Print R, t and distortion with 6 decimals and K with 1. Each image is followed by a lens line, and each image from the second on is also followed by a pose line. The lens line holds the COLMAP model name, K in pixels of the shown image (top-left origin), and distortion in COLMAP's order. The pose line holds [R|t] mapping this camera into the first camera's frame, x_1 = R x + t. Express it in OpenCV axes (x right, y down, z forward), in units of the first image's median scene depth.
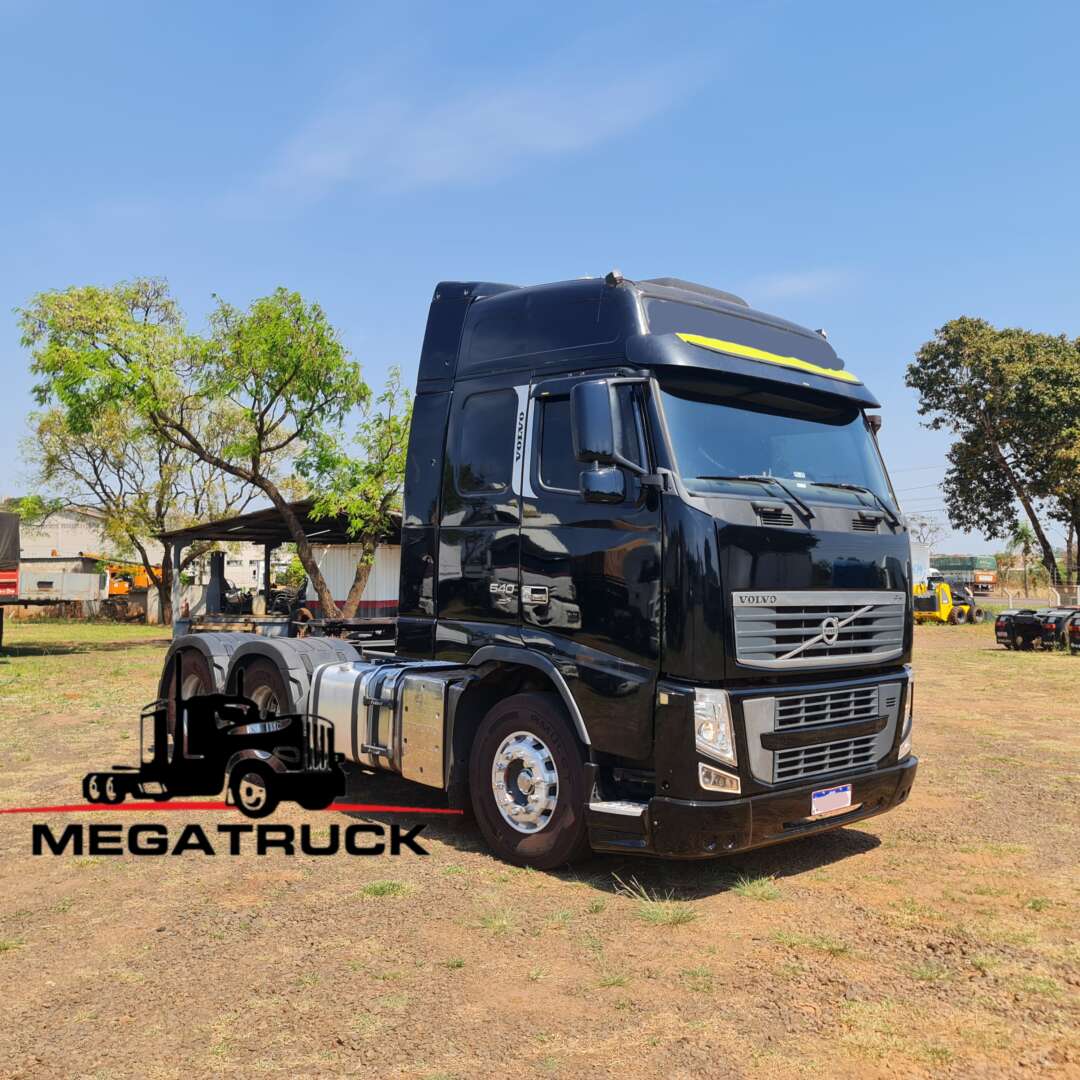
lens RADIAL K [[1005.7, 0, 540.0], [0, 1005.7, 540.0], [0, 0, 1]] dist [0.077104, -0.009515]
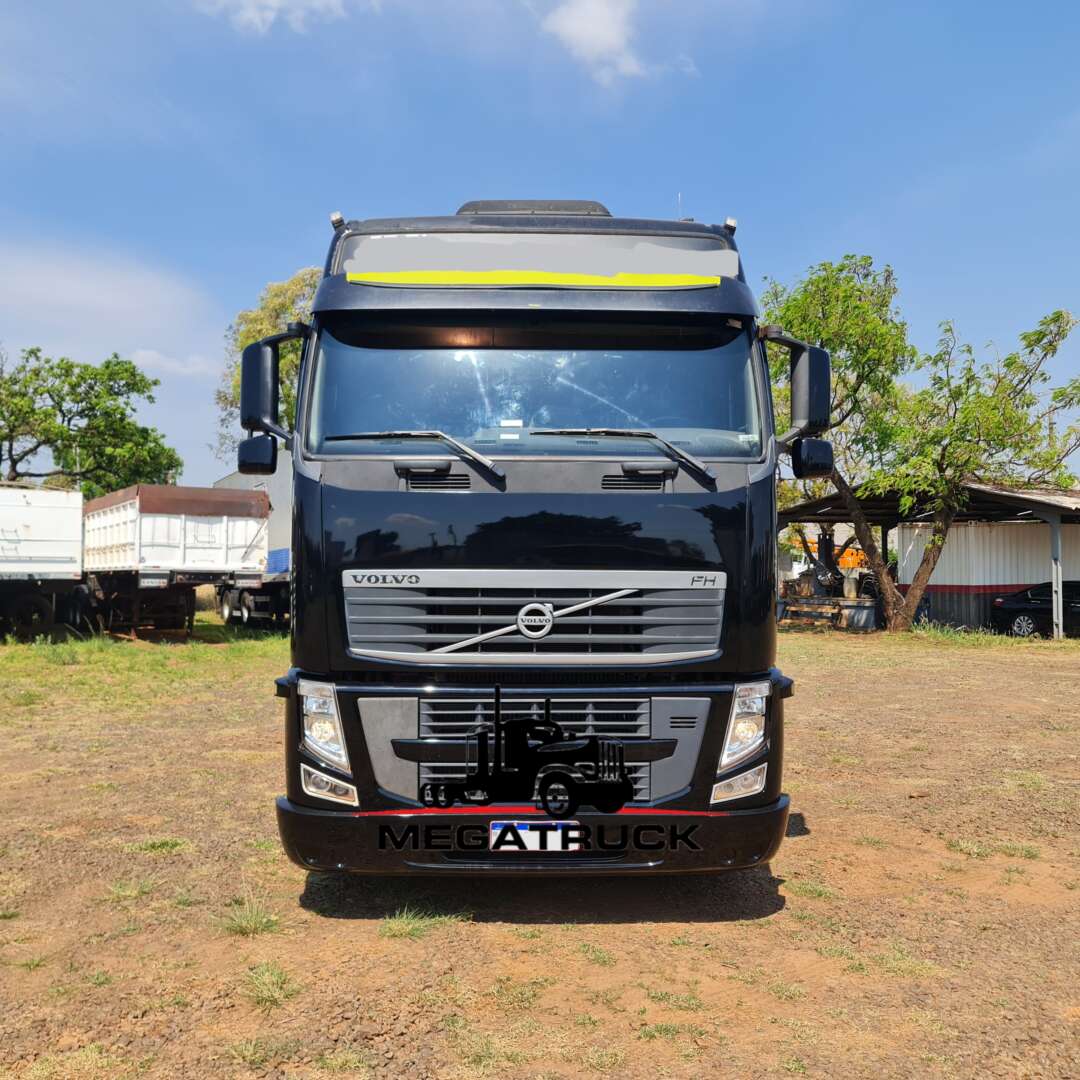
lens RADIAL K [[1026.4, 0, 540.0], [0, 1026.4, 540.0], [0, 0, 1]] dist [0.057289, -0.017550]
pose [[0.764359, -0.016974, -0.644568, 0.808204], [0.028398, 0.999570, 0.007354, 0.022306], [0.644166, -0.023925, 0.764512, 0.404633]]
